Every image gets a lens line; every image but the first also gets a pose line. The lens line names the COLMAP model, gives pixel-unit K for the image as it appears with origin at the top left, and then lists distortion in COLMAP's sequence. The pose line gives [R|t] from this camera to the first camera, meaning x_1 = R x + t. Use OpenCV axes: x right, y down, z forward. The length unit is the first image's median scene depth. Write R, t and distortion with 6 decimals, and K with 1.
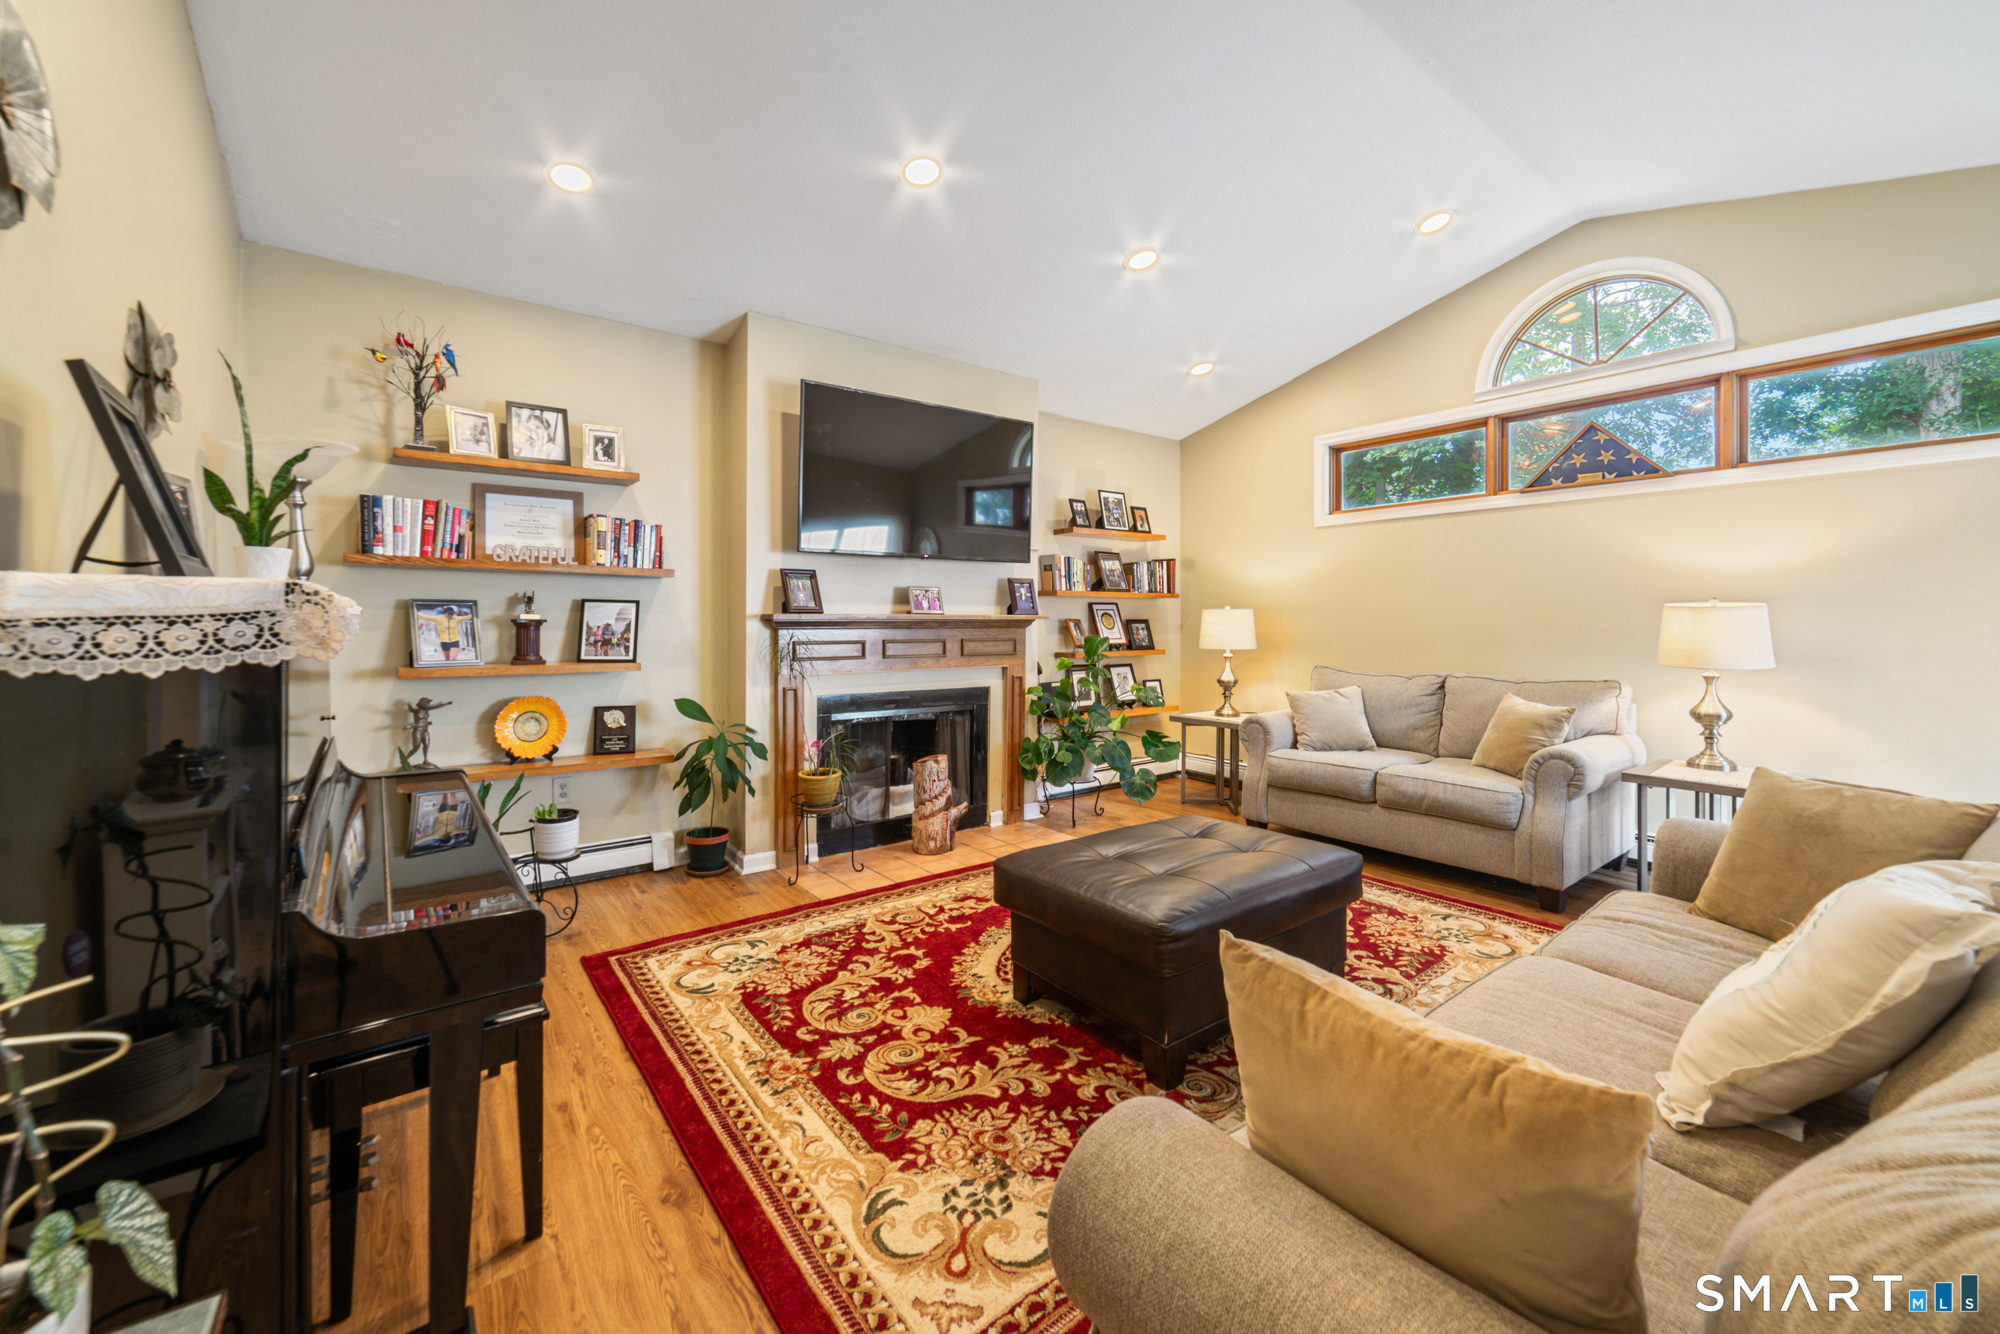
lens RADIAL K [[789.6, 0, 1005.6], [0, 789.6, 632.2], [0, 0, 1]] dist [-0.005498, 0.001246]
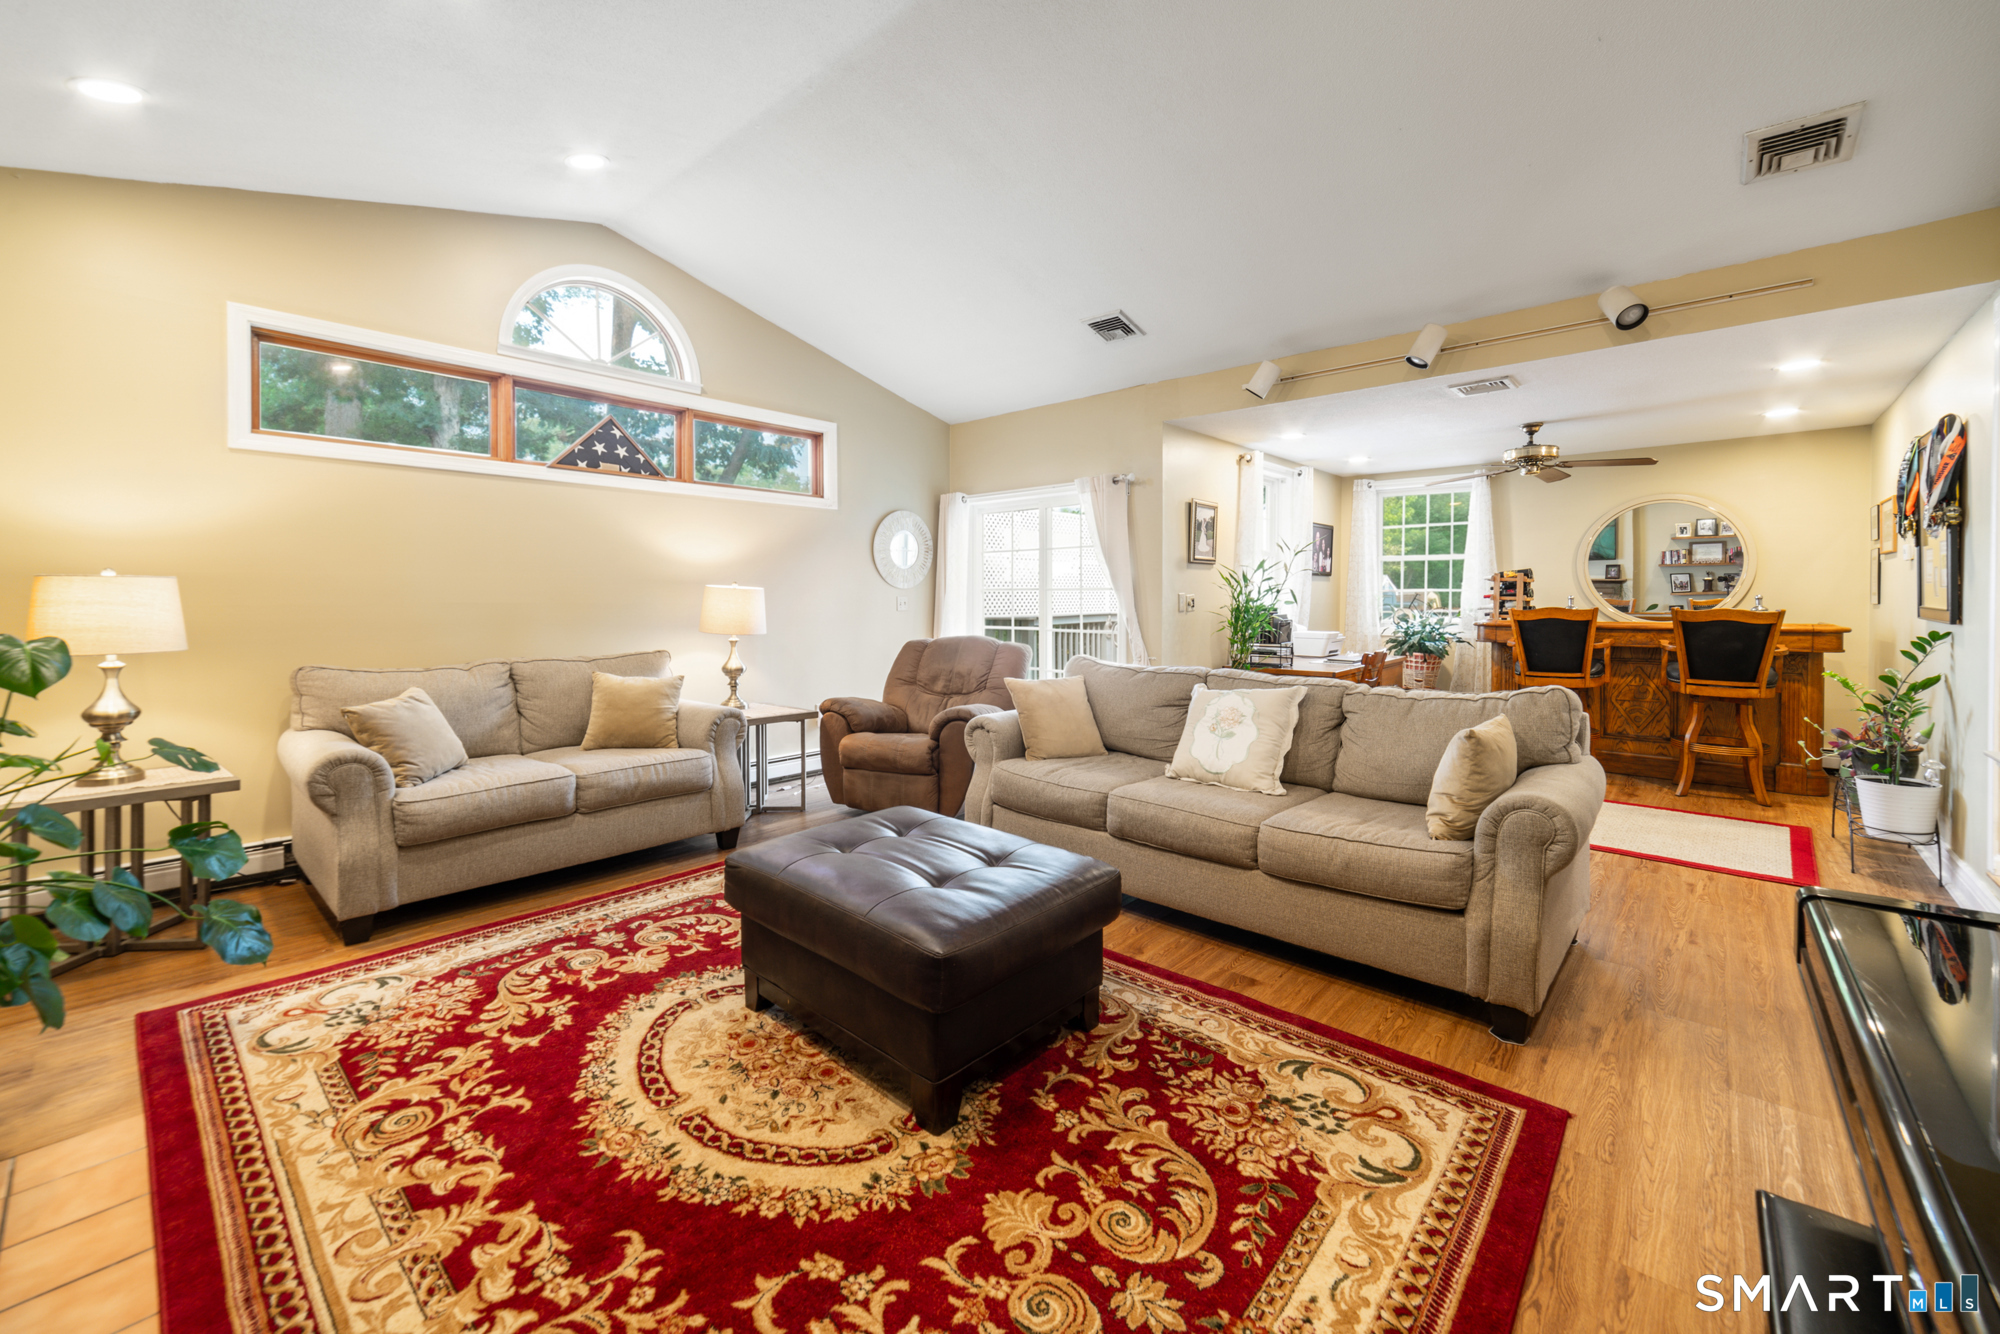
lens RADIAL K [[789.6, 0, 1016.7], [0, 789.6, 594.3], [0, 0, 1]] dist [-0.005498, 0.001246]
pose [[-0.194011, 0.011353, 0.980934, -0.772816], [0.018547, 0.999797, -0.007903, -0.003832], [-0.980824, 0.016661, -0.194182, 1.194569]]
